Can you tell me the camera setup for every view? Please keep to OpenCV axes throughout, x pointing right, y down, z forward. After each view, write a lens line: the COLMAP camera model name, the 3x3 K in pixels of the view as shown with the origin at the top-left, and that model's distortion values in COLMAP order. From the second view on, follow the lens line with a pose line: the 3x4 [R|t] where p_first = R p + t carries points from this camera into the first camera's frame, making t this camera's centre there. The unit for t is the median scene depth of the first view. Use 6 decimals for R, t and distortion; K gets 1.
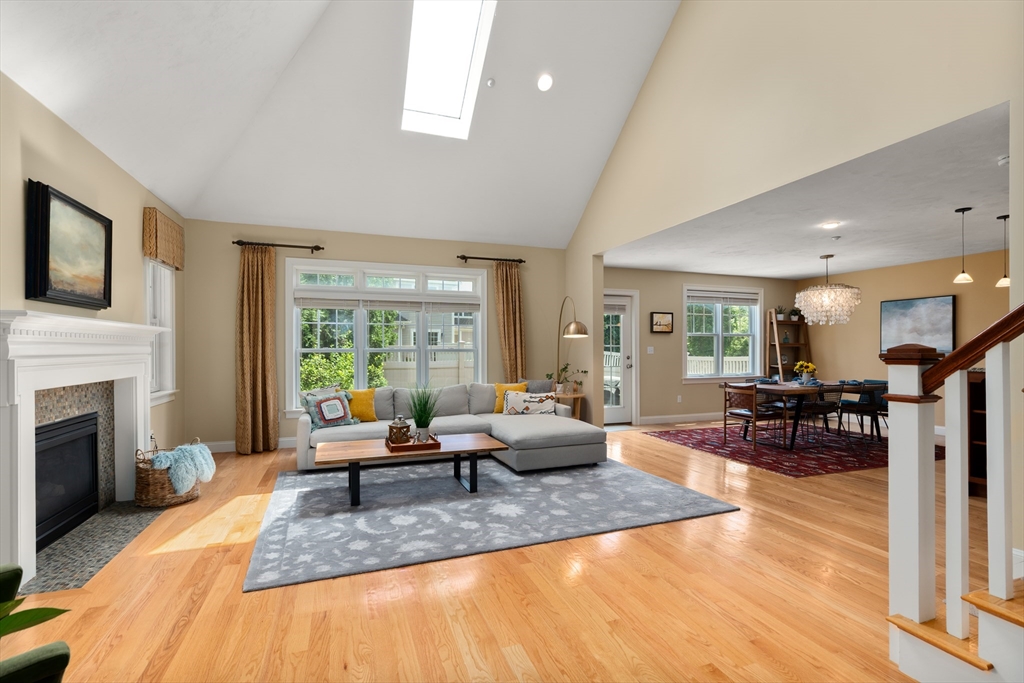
lens RADIAL K [[463.9, 0, 508.4], [0, 463.9, 348.2], [0, 0, 1]] dist [-0.007193, 0.004561]
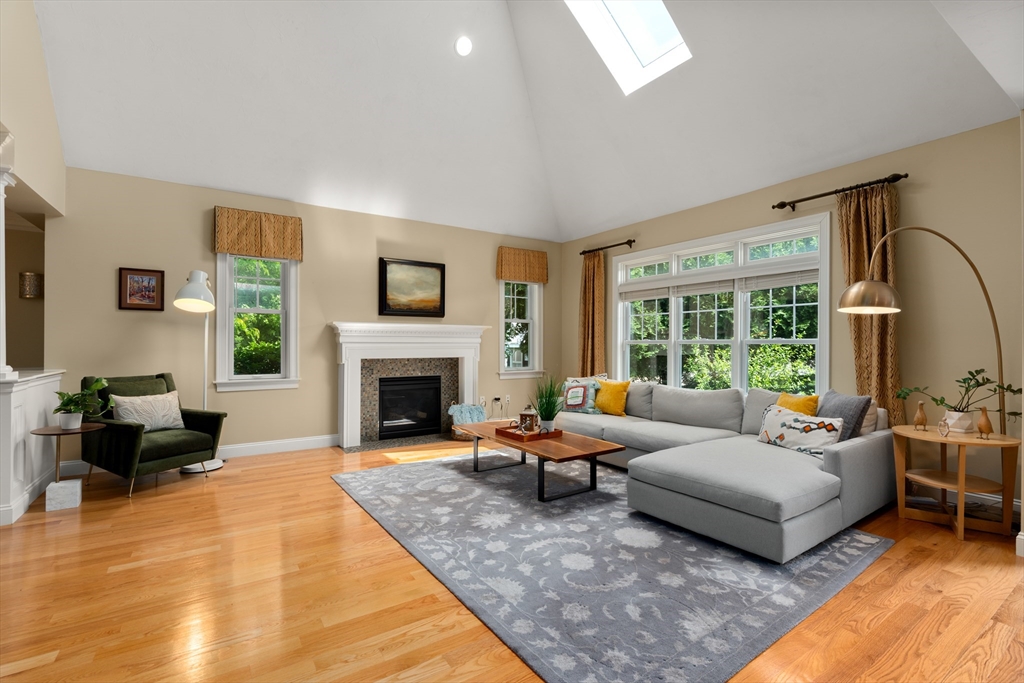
lens RADIAL K [[463.9, 0, 510.0], [0, 463.9, 339.6], [0, 0, 1]] dist [-0.007193, 0.004561]
pose [[0.234303, -0.009017, -0.972122, 0.537985], [-0.002857, 0.999946, -0.009964, 0.011026], [0.972159, 0.005112, 0.234265, 0.520554]]
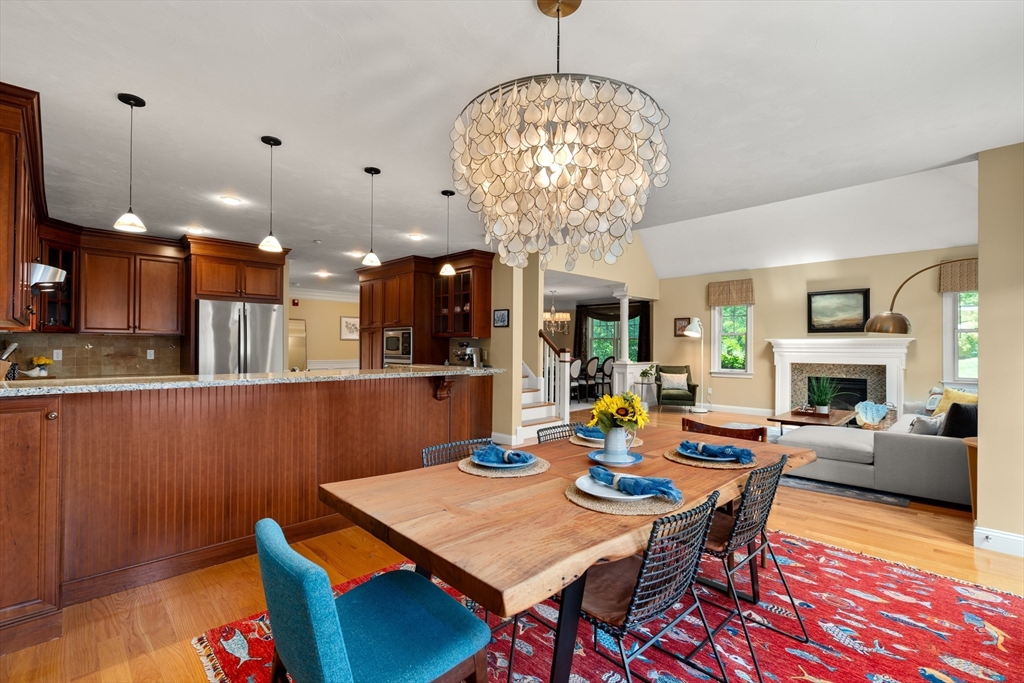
lens RADIAL K [[463.9, 0, 502.6], [0, 463.9, 345.1], [0, 0, 1]] dist [-0.007193, 0.004561]
pose [[-0.914382, -0.004831, -0.404824, 0.944733], [-0.003687, 0.999987, -0.003606, -0.004525], [0.404836, -0.001805, -0.914388, 1.407383]]
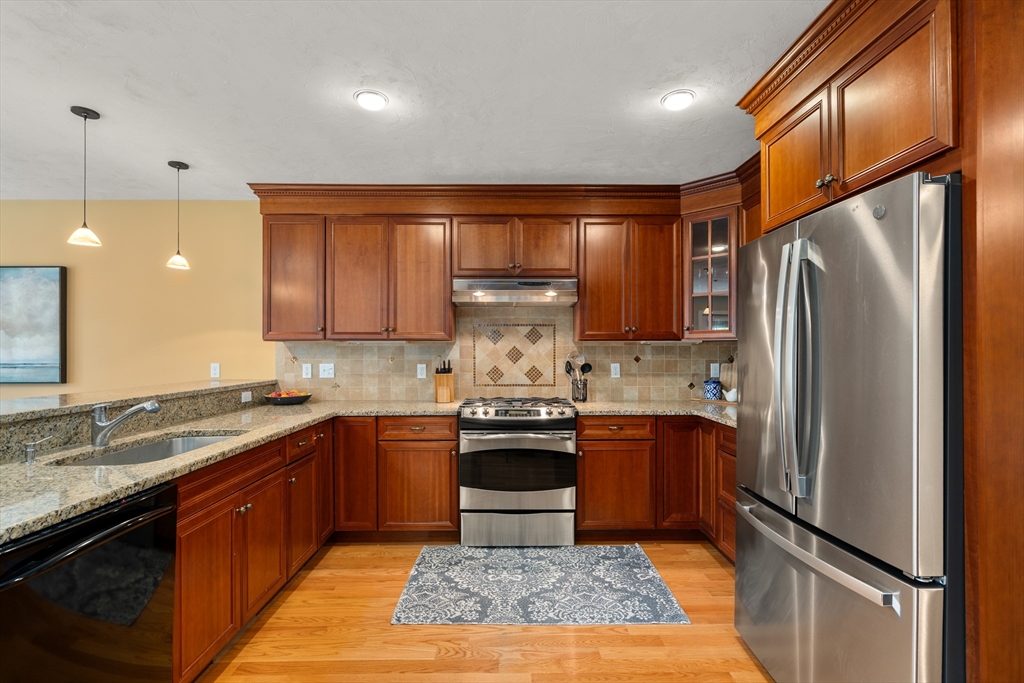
lens RADIAL K [[463.9, 0, 510.1], [0, 463.9, 348.8], [0, 0, 1]] dist [-0.007193, 0.004561]
pose [[0.327011, 0.004943, 0.945008, 0.696251], [0.001070, 0.999984, -0.005601, -0.011553], [-0.945020, 0.002843, 0.327000, 0.341157]]
